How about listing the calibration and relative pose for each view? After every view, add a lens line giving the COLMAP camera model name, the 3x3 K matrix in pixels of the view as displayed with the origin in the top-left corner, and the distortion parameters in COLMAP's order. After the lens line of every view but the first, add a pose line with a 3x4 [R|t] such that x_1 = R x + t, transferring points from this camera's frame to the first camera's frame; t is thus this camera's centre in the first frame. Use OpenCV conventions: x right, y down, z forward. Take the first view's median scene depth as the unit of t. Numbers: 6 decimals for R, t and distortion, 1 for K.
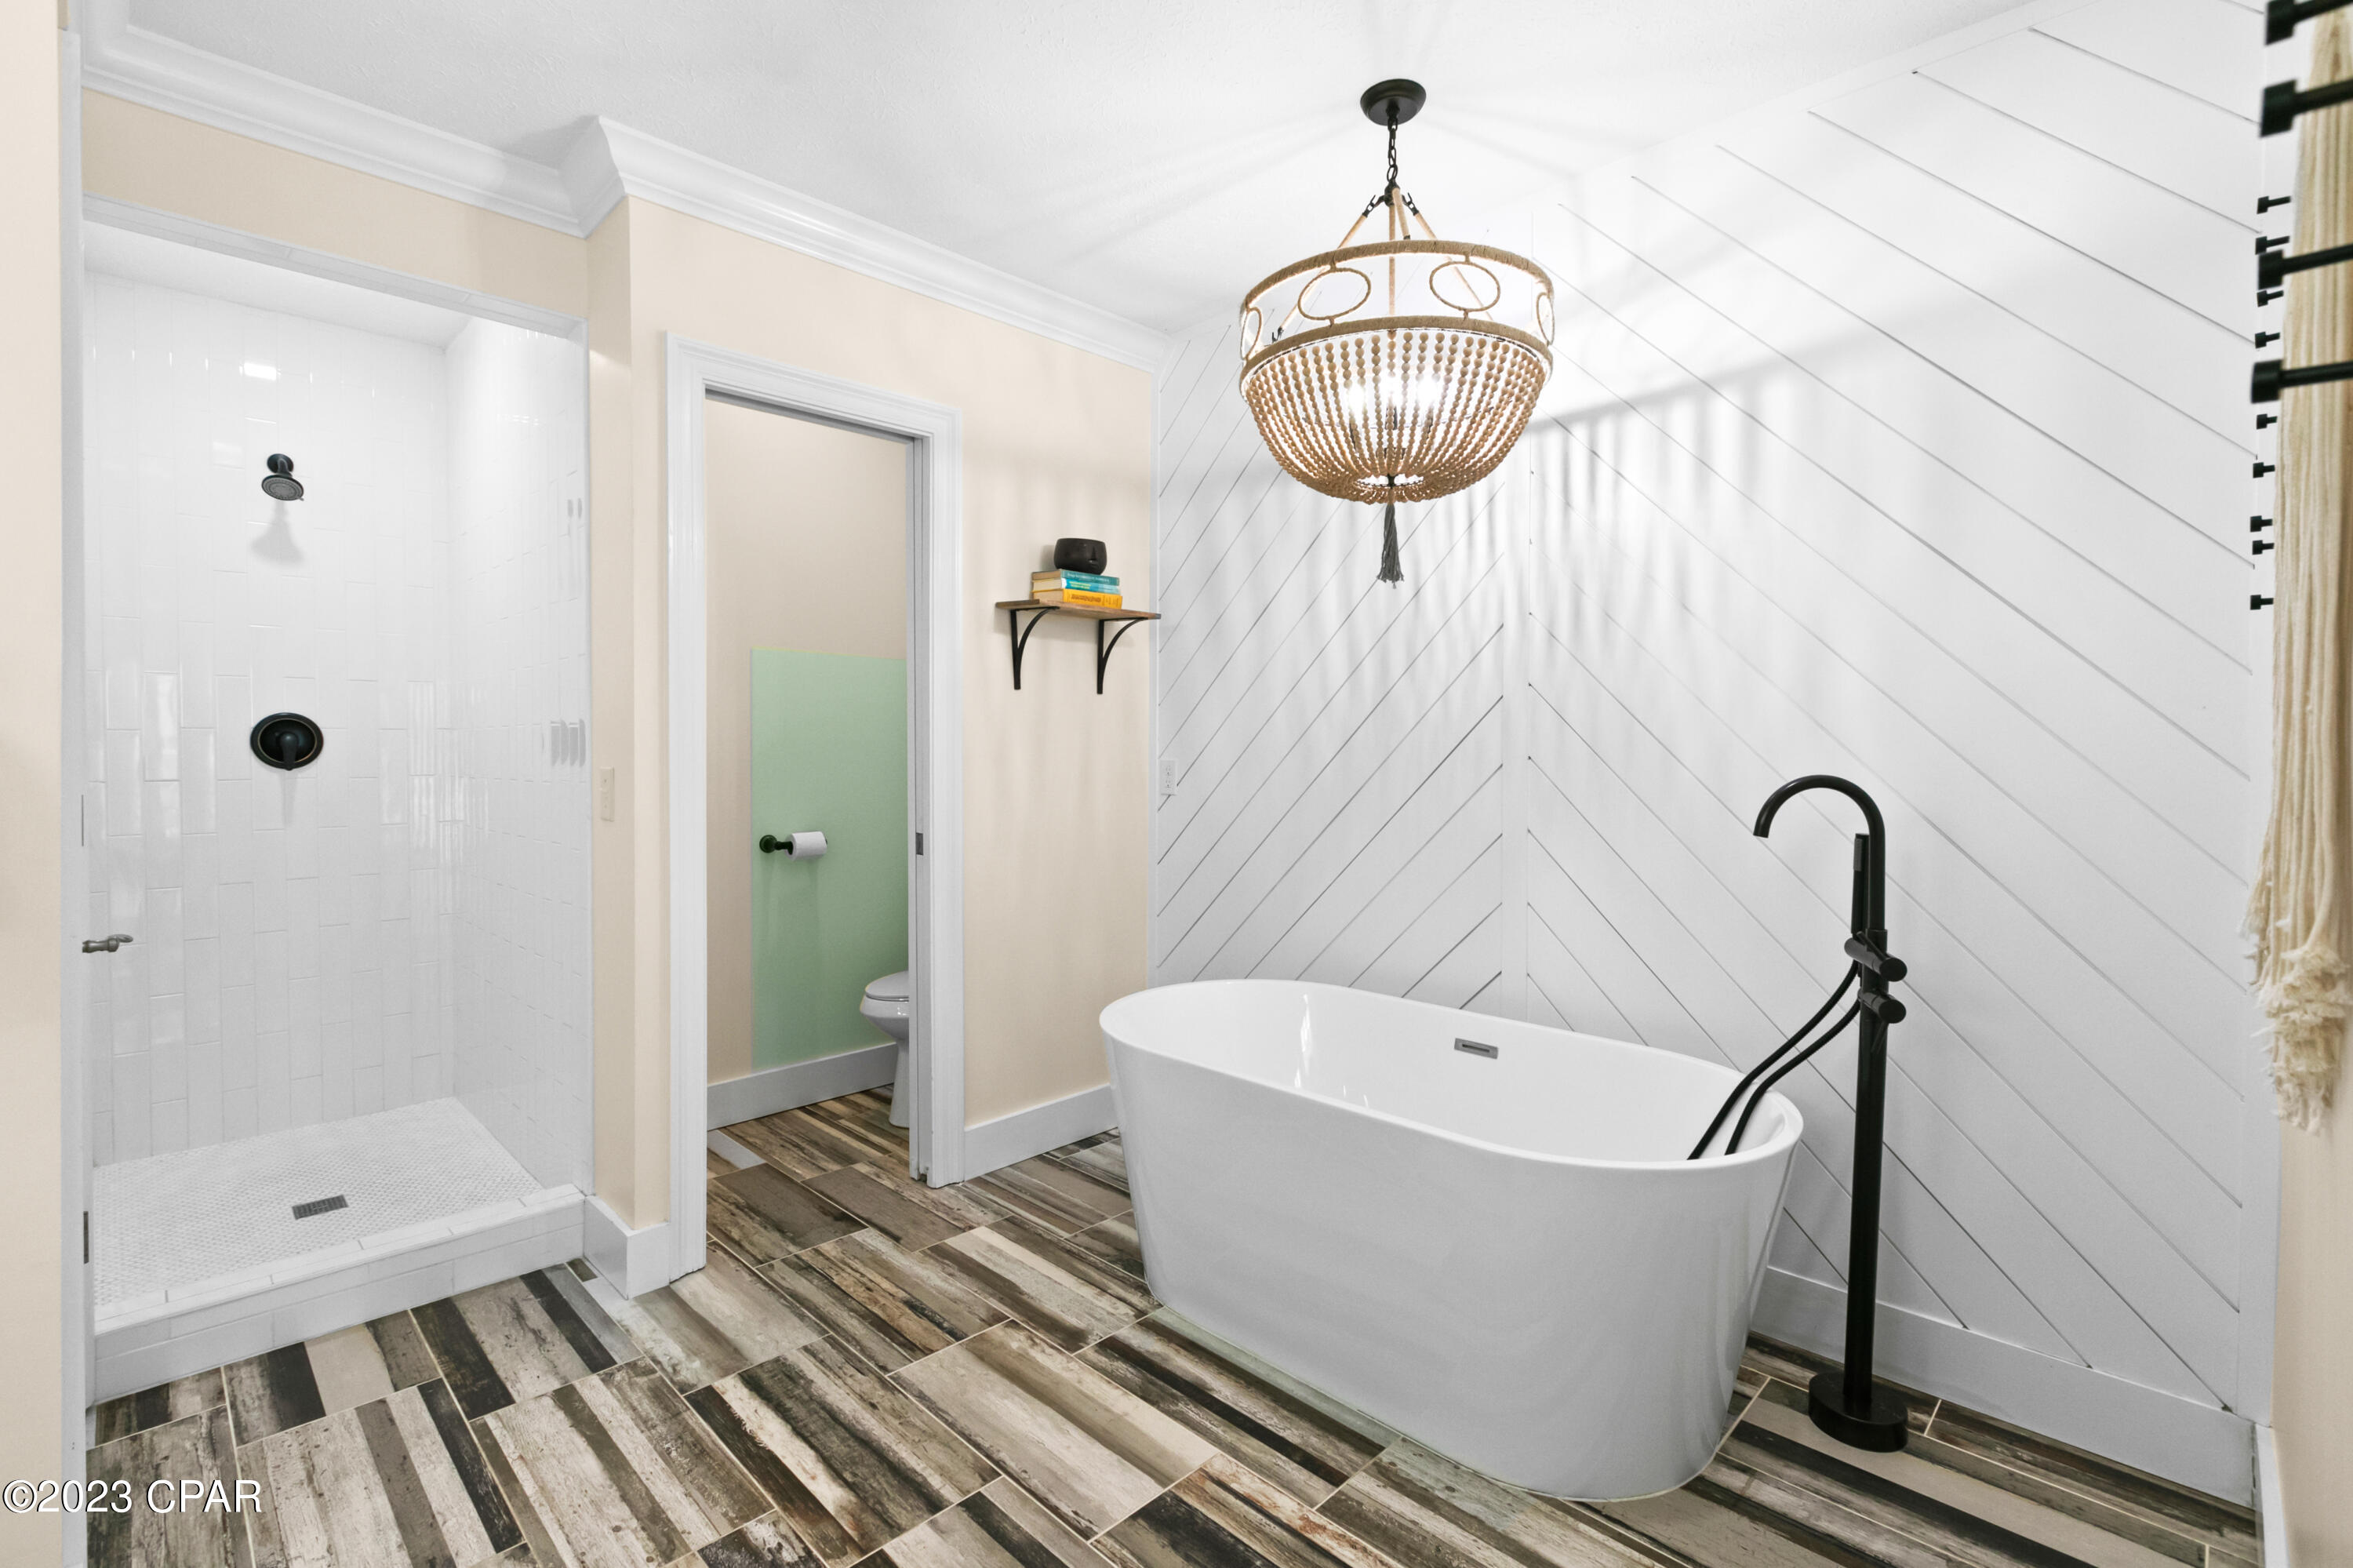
lens RADIAL K [[1065.9, 0, 1175.9], [0, 1065.9, 773.9], [0, 0, 1]] dist [-0.001178, -0.003575]
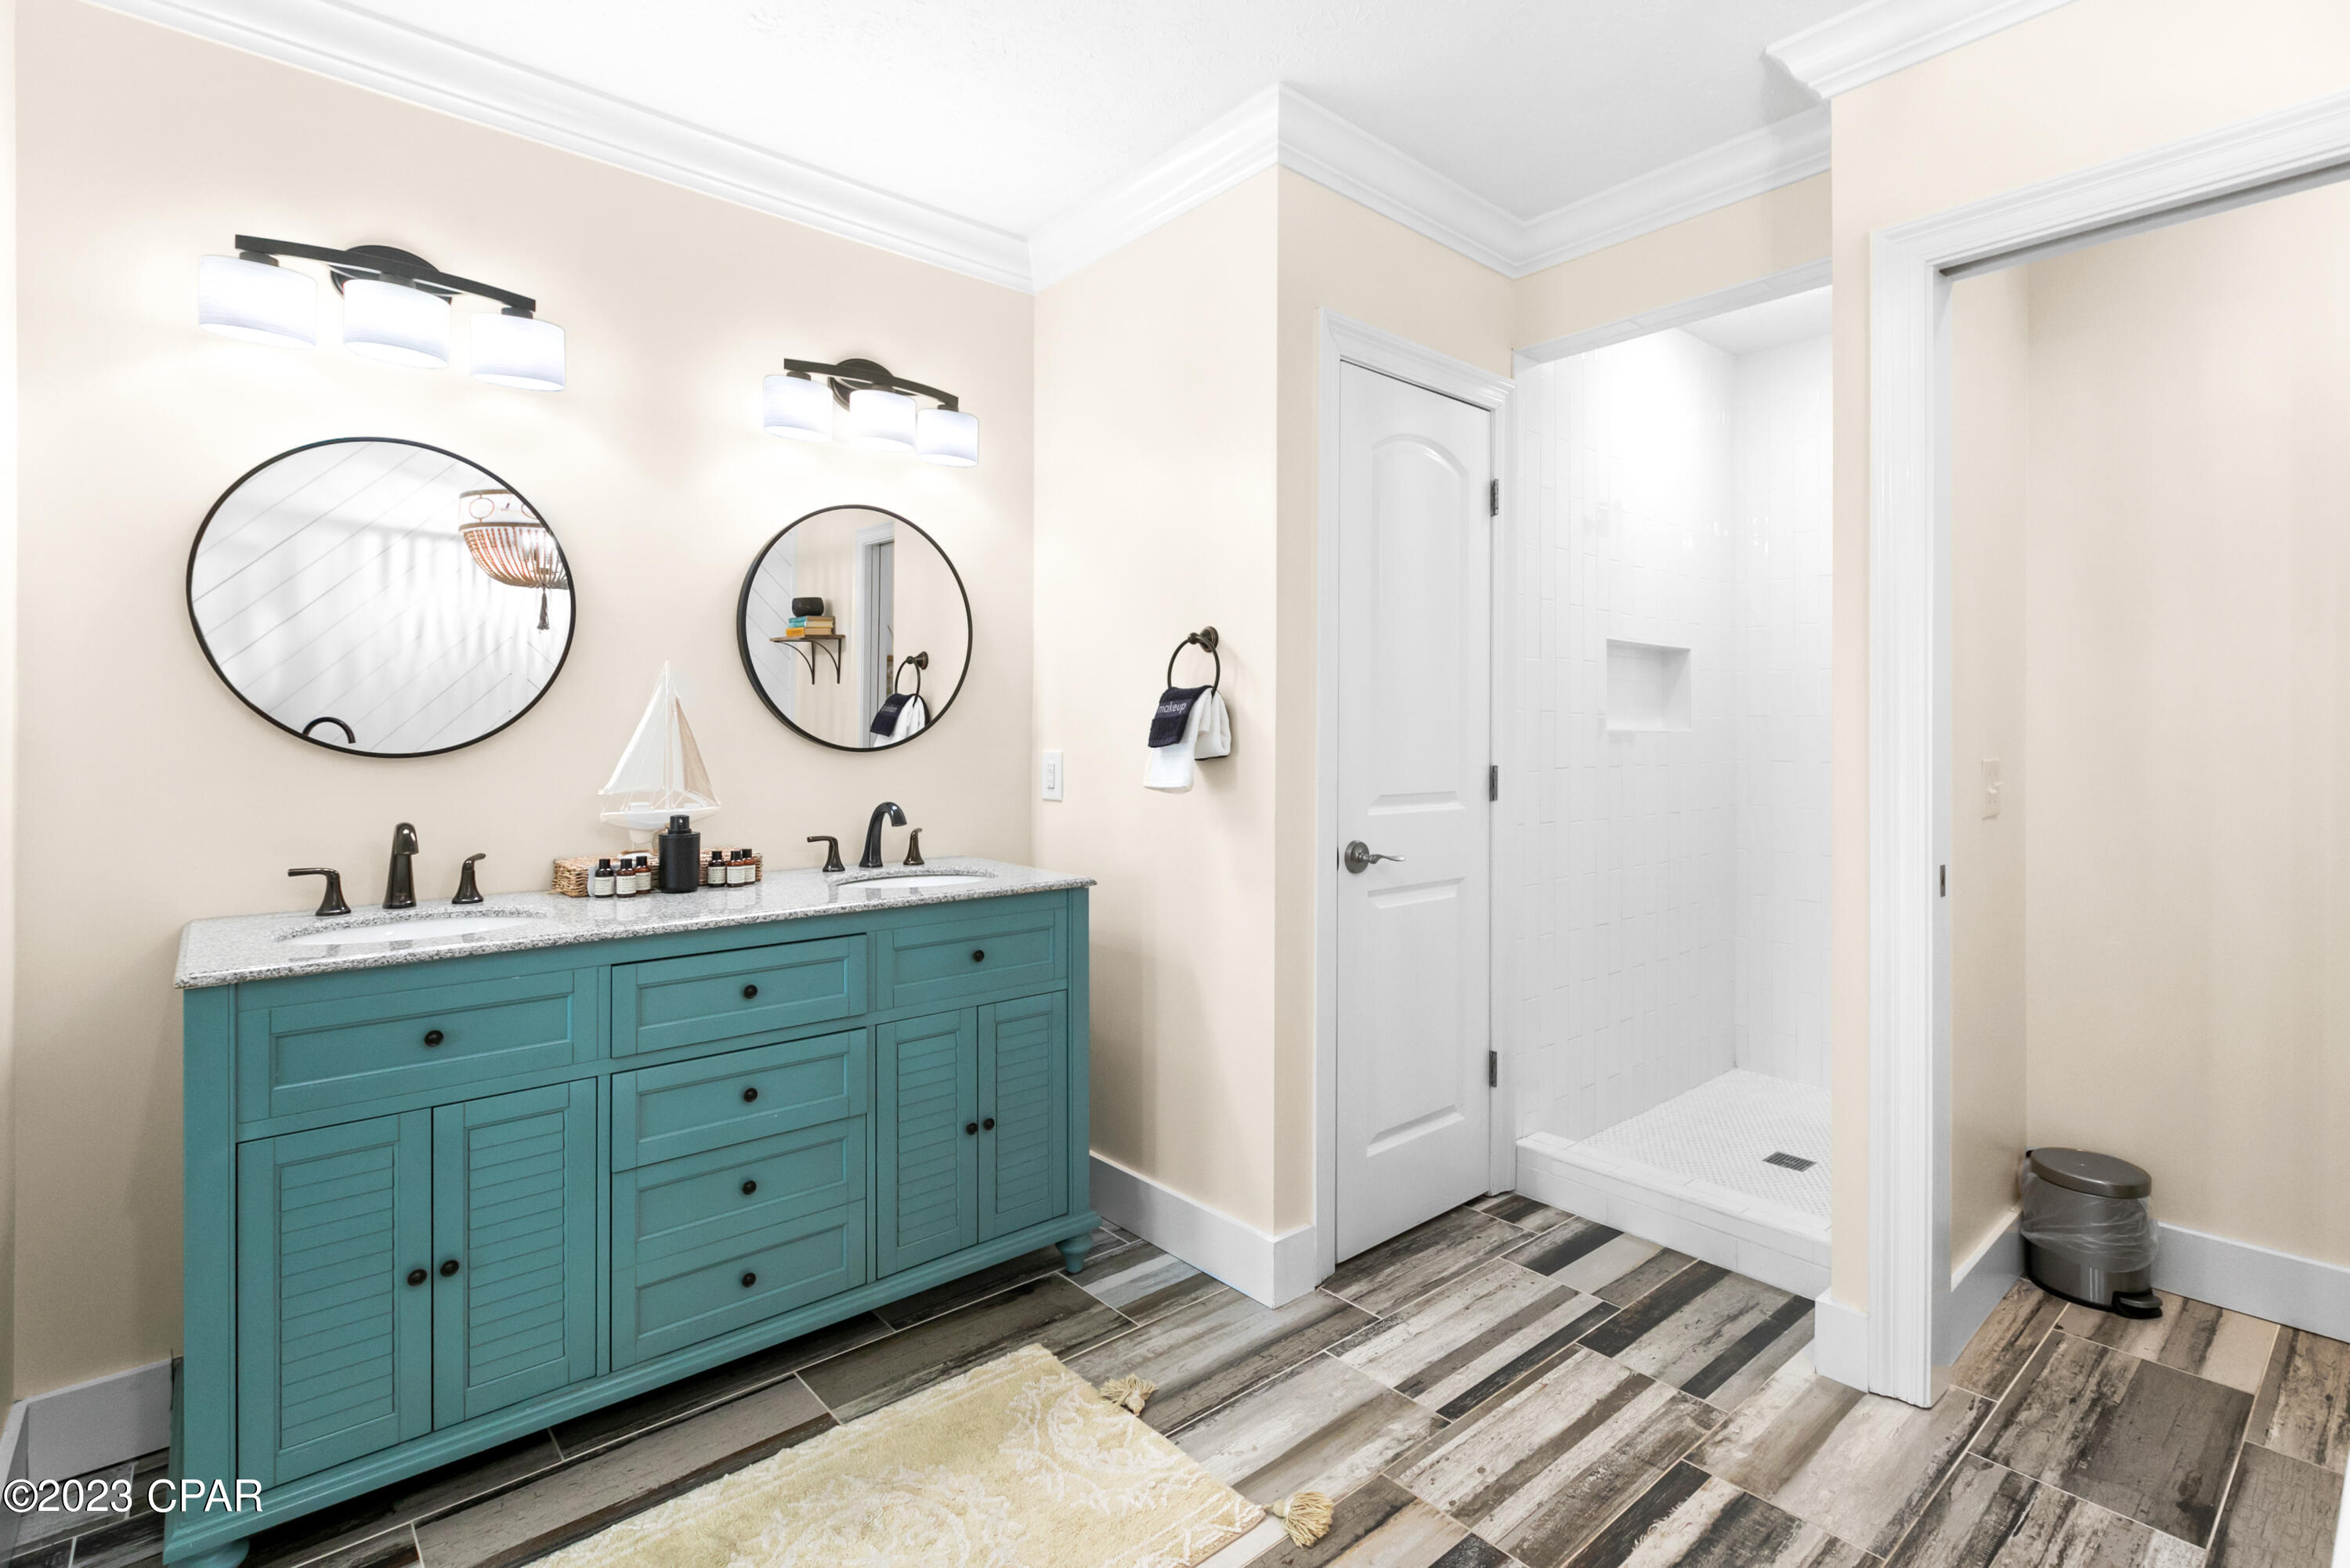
lens RADIAL K [[1064.4, 0, 1172.7], [0, 1064.4, 763.7], [0, 0, 1]] dist [-0.001178, -0.003575]
pose [[-0.078910, 0.021920, -0.996641, 0.492075], [-0.024766, 0.999407, 0.023941, -0.020970], [0.996574, 0.026572, -0.078320, 0.665048]]
